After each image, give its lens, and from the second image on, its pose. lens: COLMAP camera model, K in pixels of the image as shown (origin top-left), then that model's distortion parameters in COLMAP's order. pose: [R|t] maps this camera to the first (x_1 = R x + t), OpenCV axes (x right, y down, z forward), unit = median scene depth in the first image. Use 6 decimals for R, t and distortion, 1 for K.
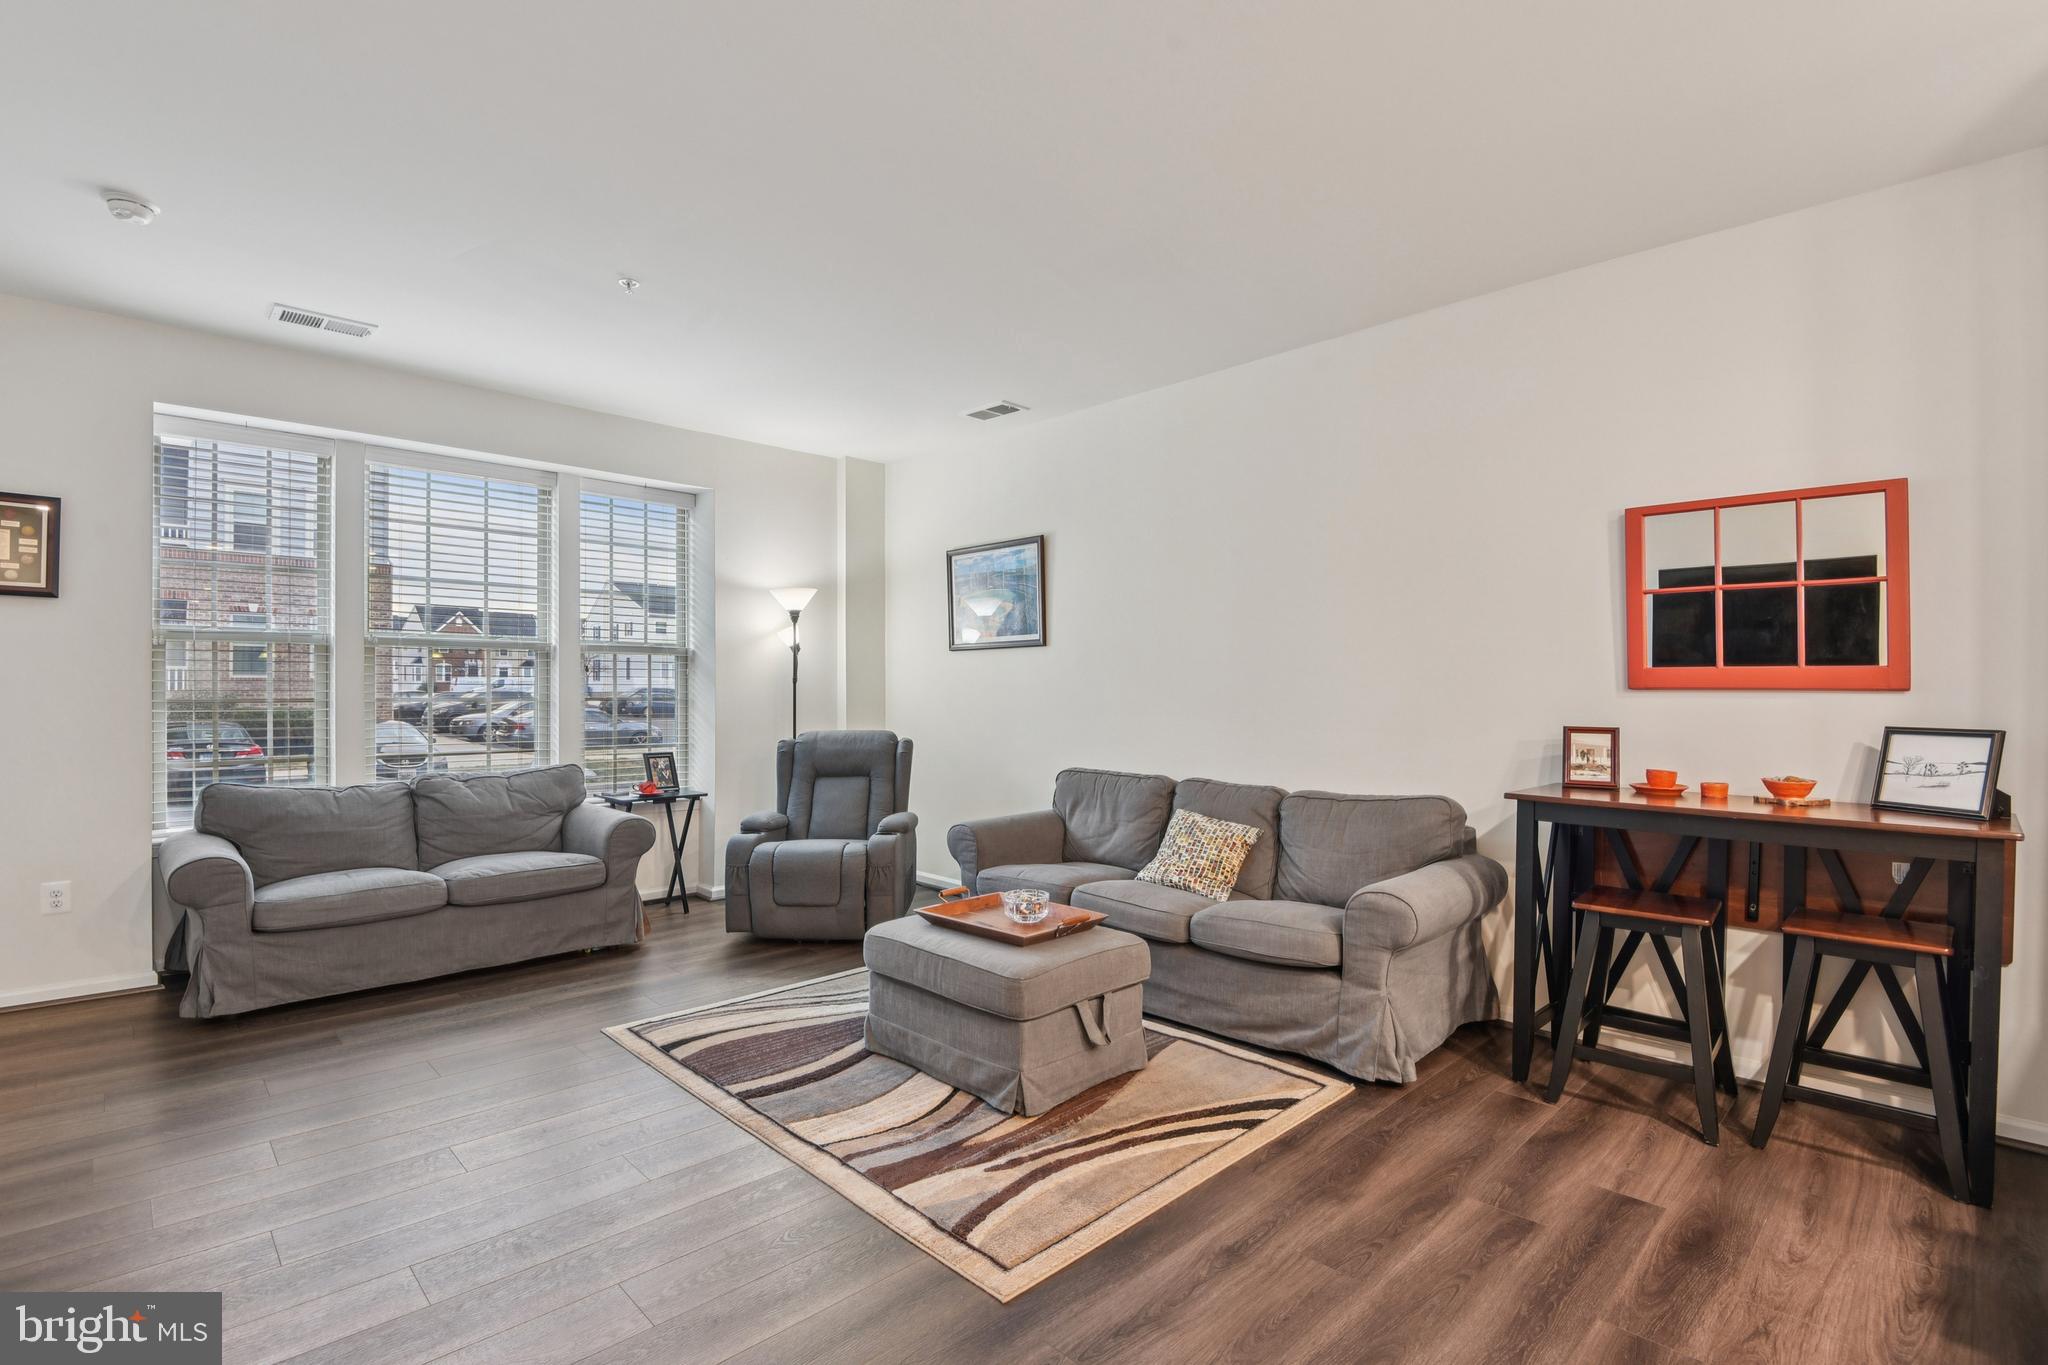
lens RADIAL K [[946.9, 0, 1019.6], [0, 946.9, 689.5], [0, 0, 1]] dist [0.002969, -0.017374]
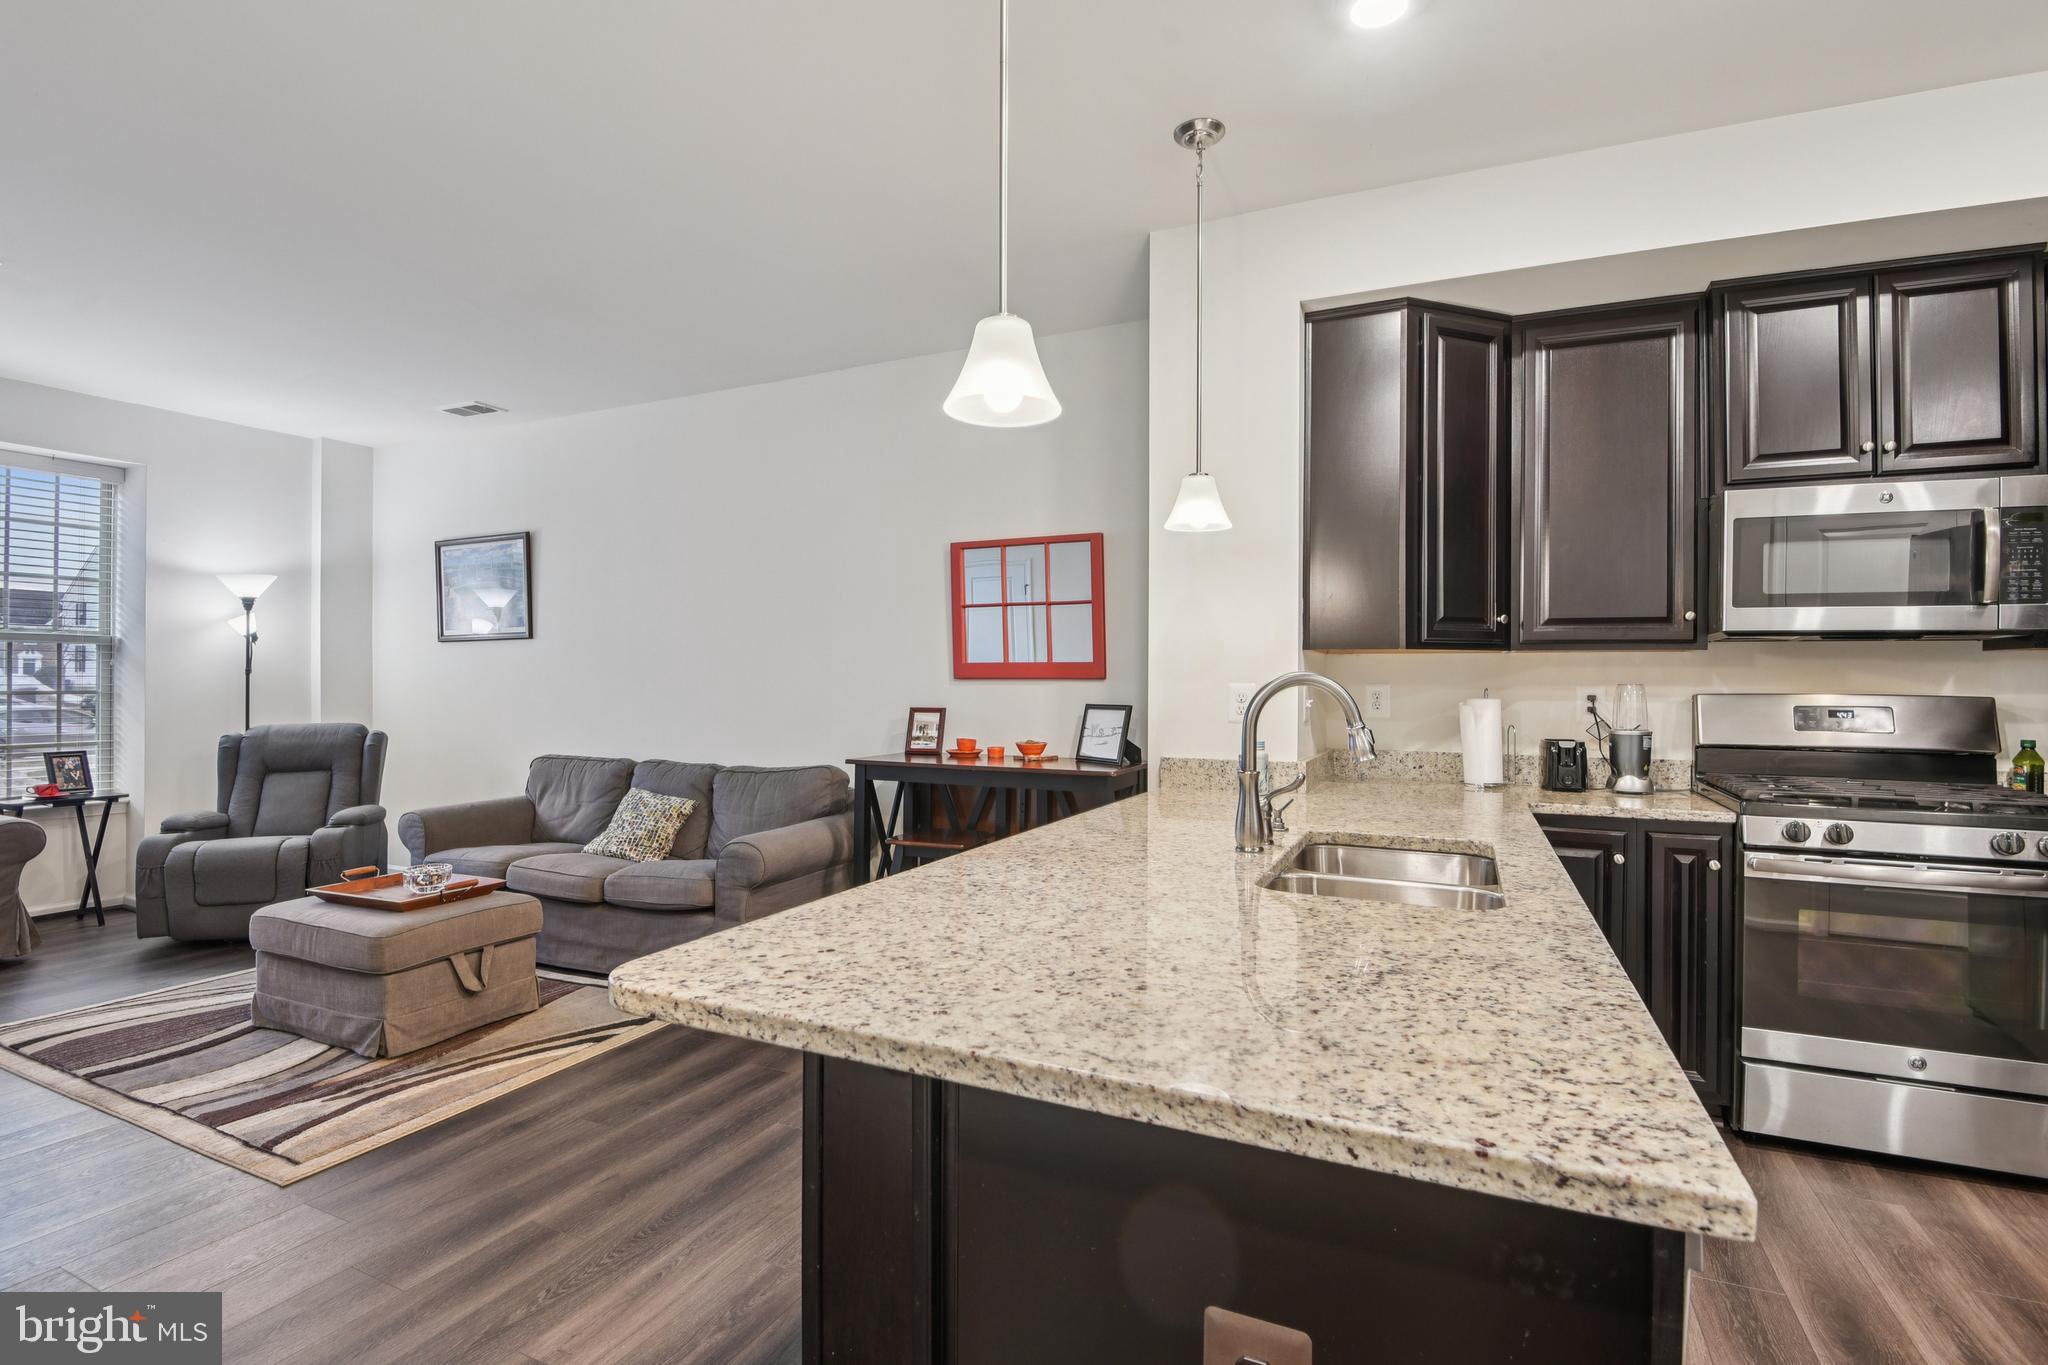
lens RADIAL K [[960.2, 0, 1033.9], [0, 960.2, 668.6], [0, 0, 1]] dist [0.000162, -0.016202]
pose [[0.933261, 0.000246, 0.359198, 0.265277], [0.003984, 0.999931, -0.011035, 0.001215], [-0.359176, 0.011730, 0.933196, -0.289859]]
